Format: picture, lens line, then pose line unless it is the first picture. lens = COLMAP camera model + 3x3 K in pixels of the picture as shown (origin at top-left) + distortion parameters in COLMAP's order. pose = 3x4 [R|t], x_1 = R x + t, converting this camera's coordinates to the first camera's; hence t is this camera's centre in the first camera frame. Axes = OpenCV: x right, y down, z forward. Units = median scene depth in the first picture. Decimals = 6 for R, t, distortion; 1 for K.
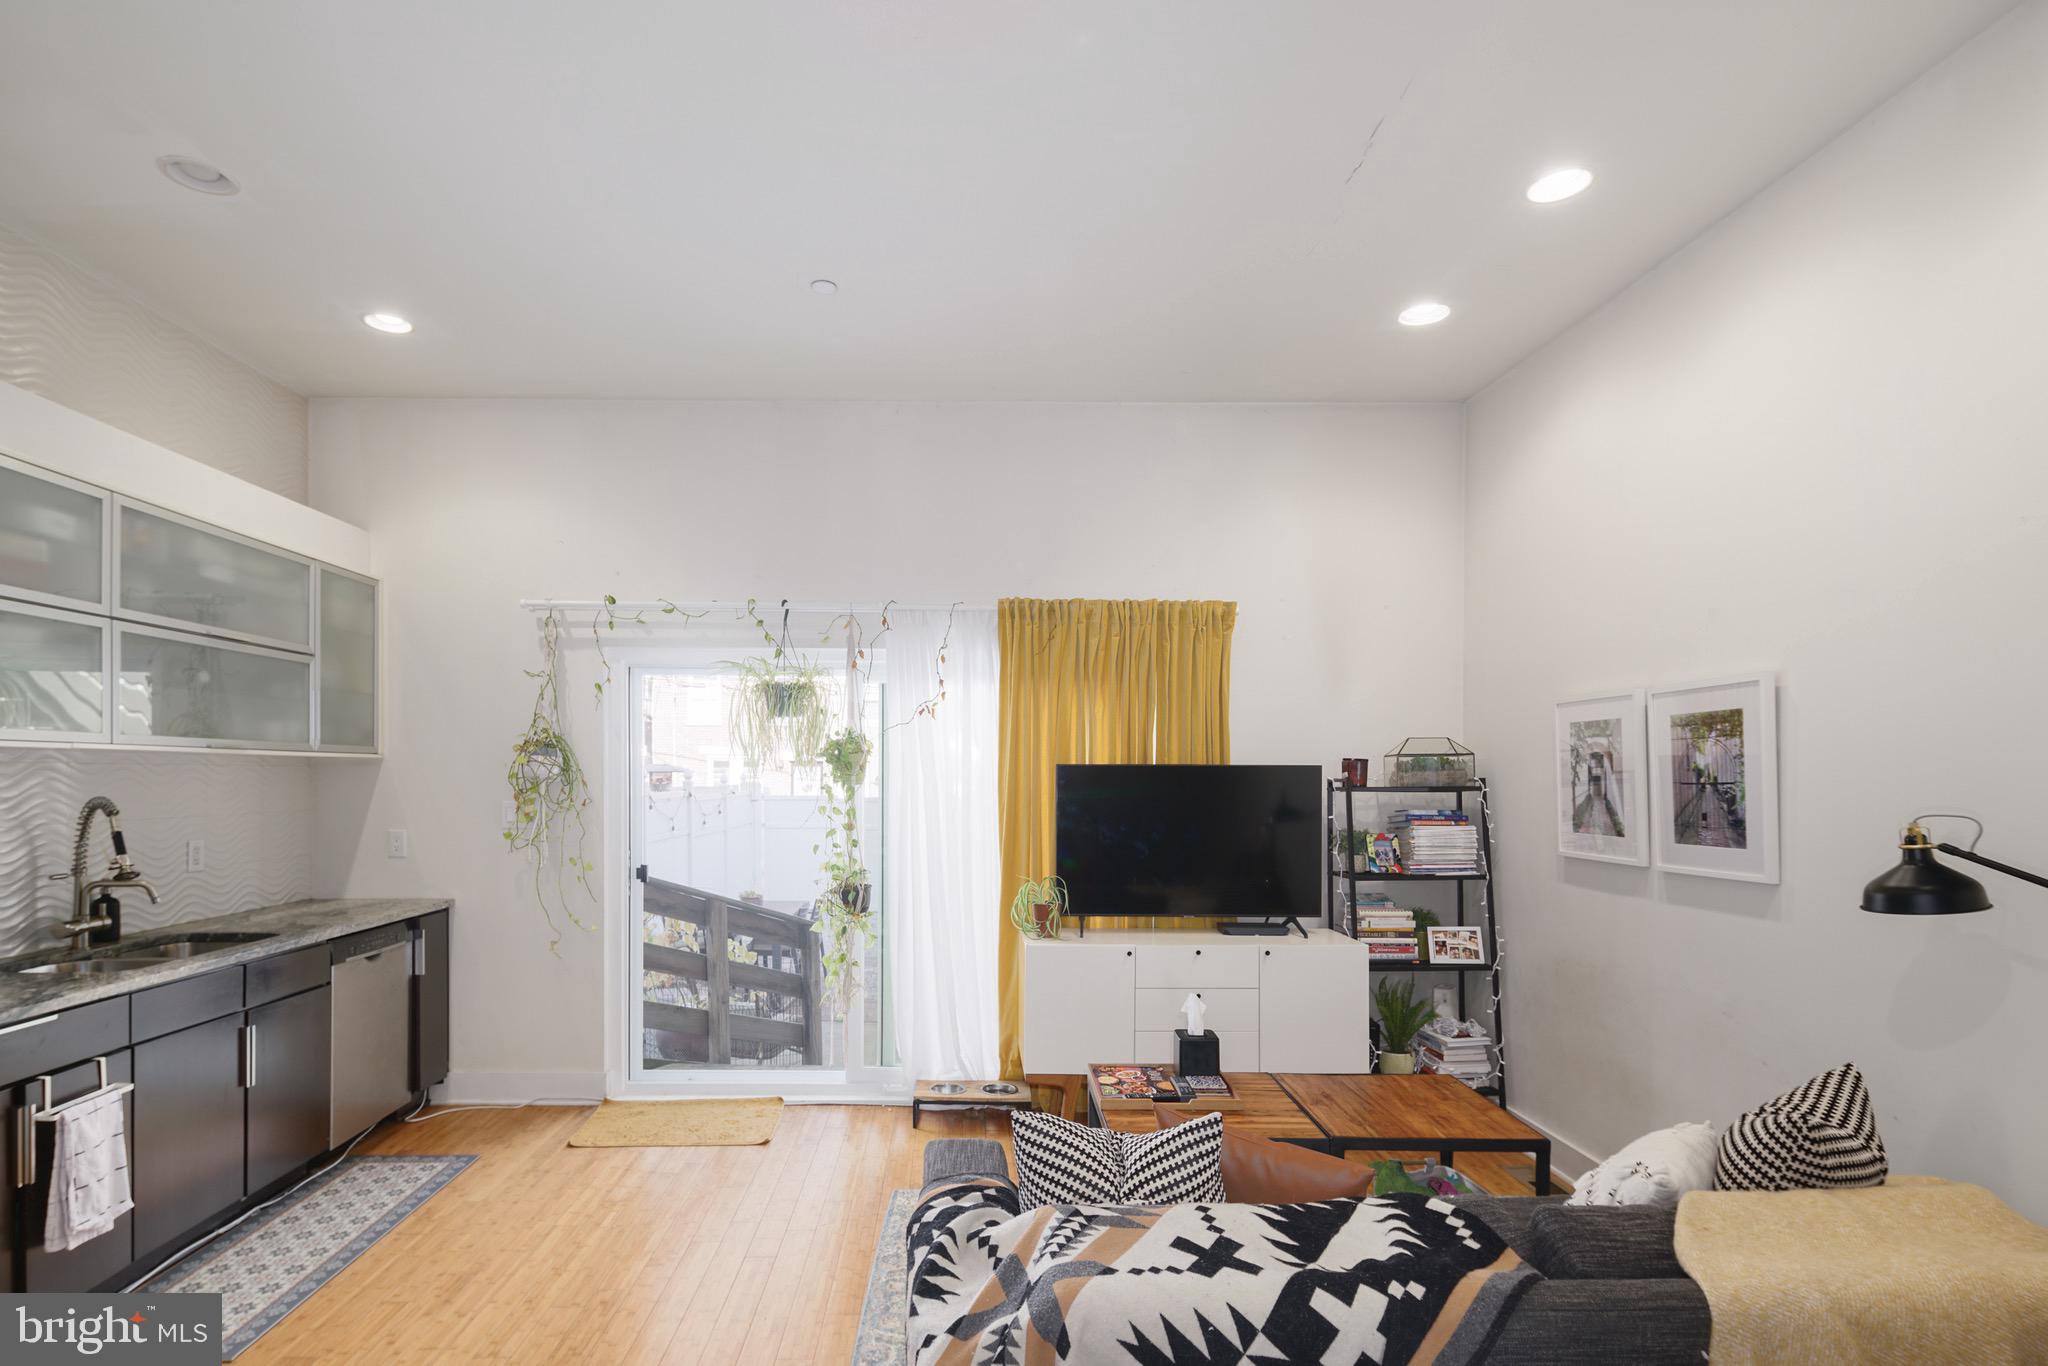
lens RADIAL K [[1029.9, 0, 956.3], [0, 1029.9, 781.3], [0, 0, 1]] dist [0.011011, -0.011734]
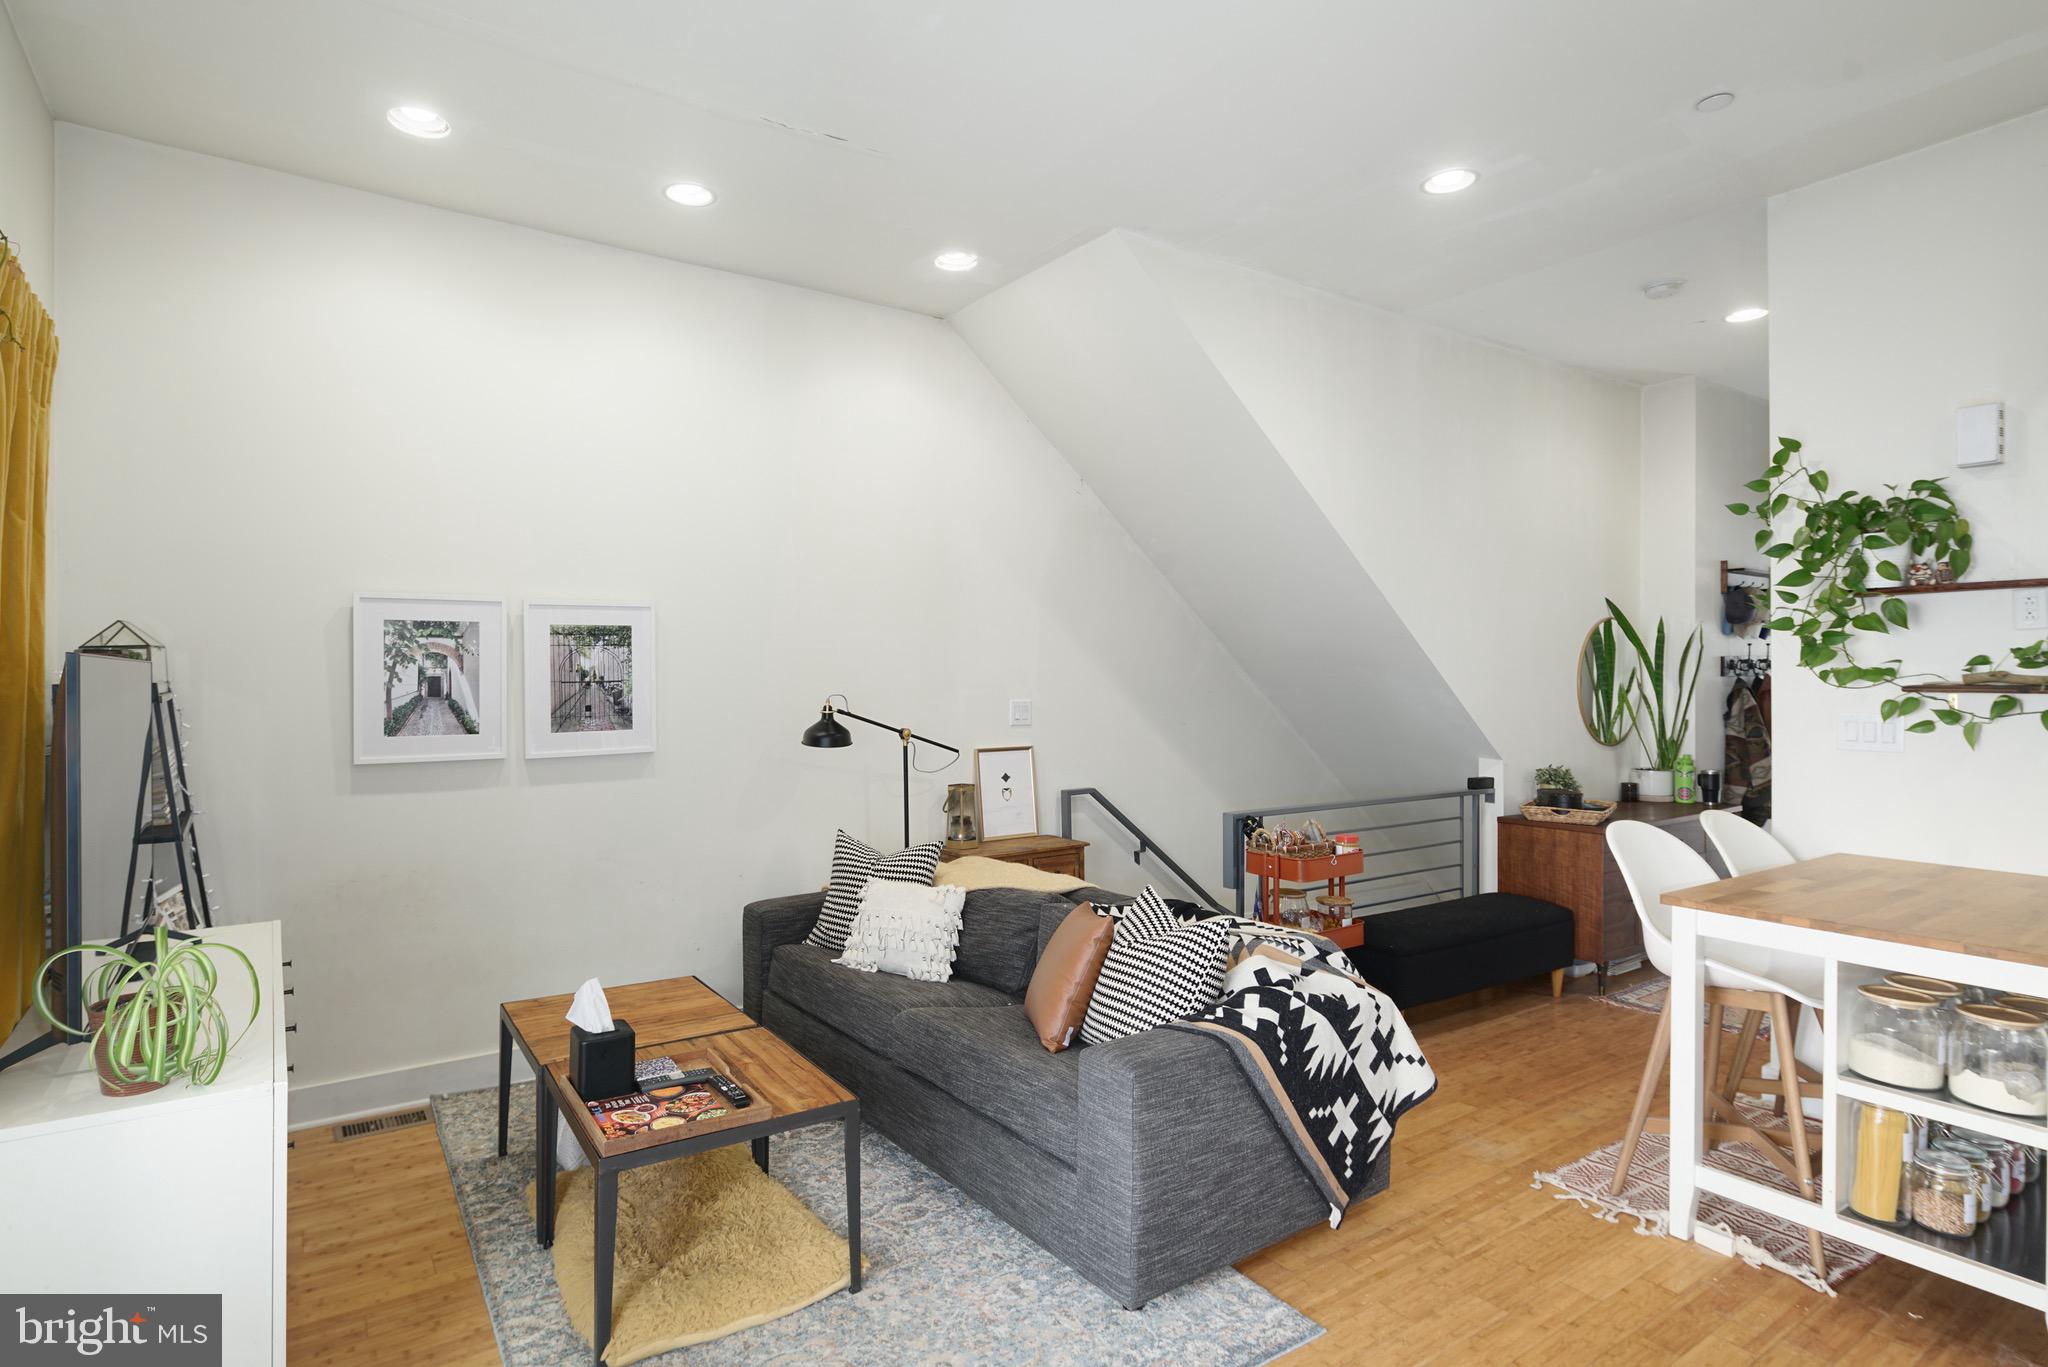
lens RADIAL K [[1039.6, 0, 943.5], [0, 1039.6, 676.3], [0, 0, 1]] dist [0.000566, -0.000266]
pose [[-0.543359, -0.003055, 0.839495, -0.475399], [0.006027, 0.999953, 0.007540, -0.009600], [-0.839479, 0.009156, -0.543315, 1.093840]]
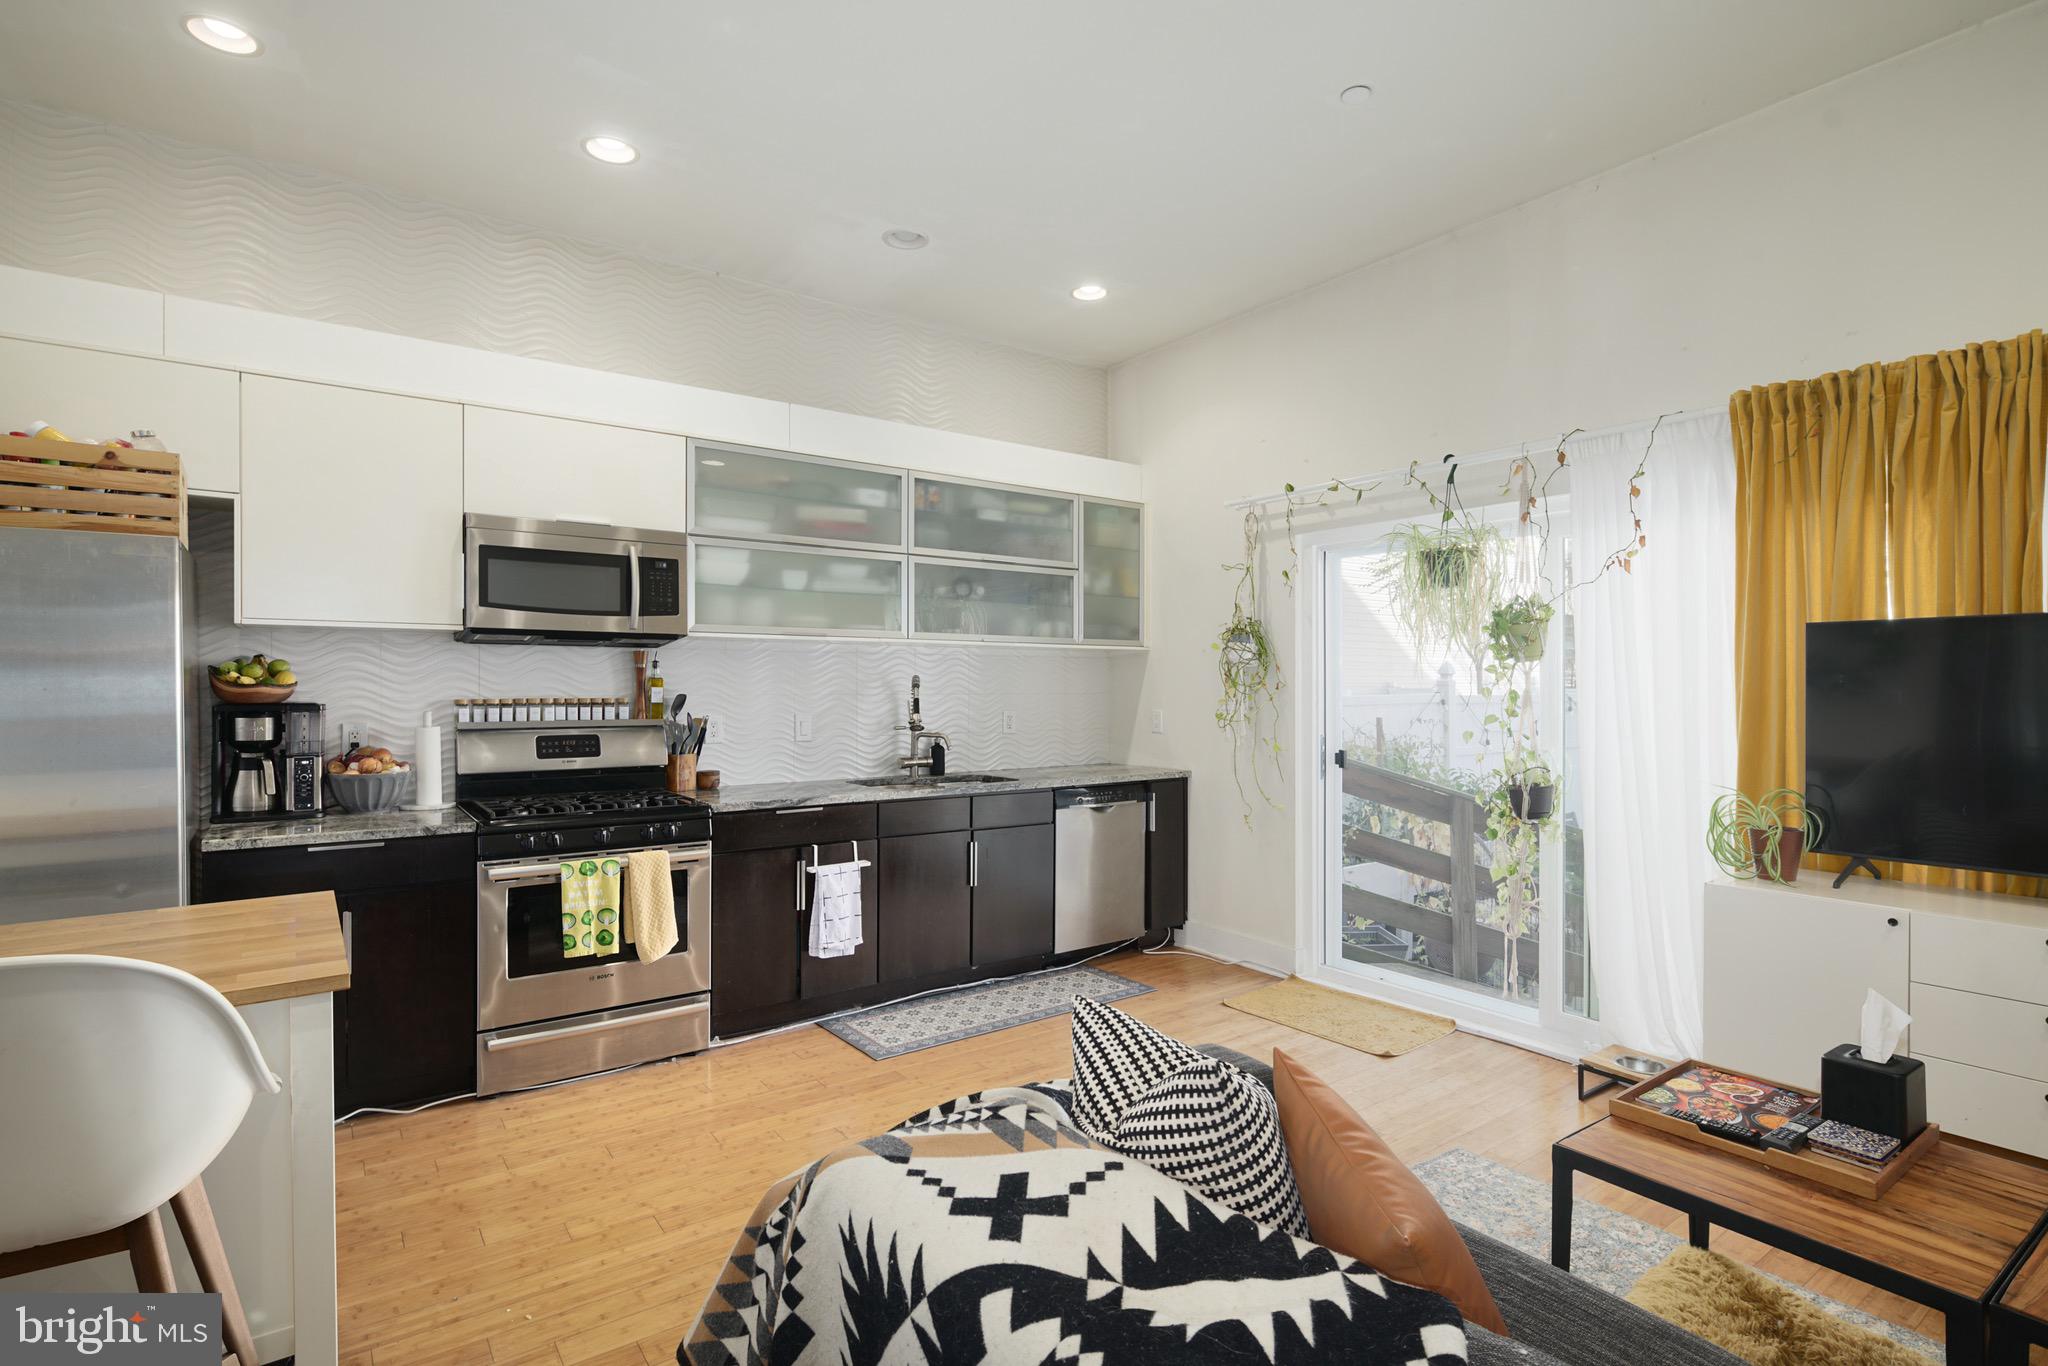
lens RADIAL K [[989.9, 0, 1017.0], [0, 989.9, 687.4], [0, 0, 1]] dist [-0.000214, -0.001031]
pose [[0.582988, -0.002277, -0.812478, 0.370872], [-0.003529, 0.999980, -0.005335, 0.034905], [0.812473, 0.005978, 0.582968, 0.250193]]
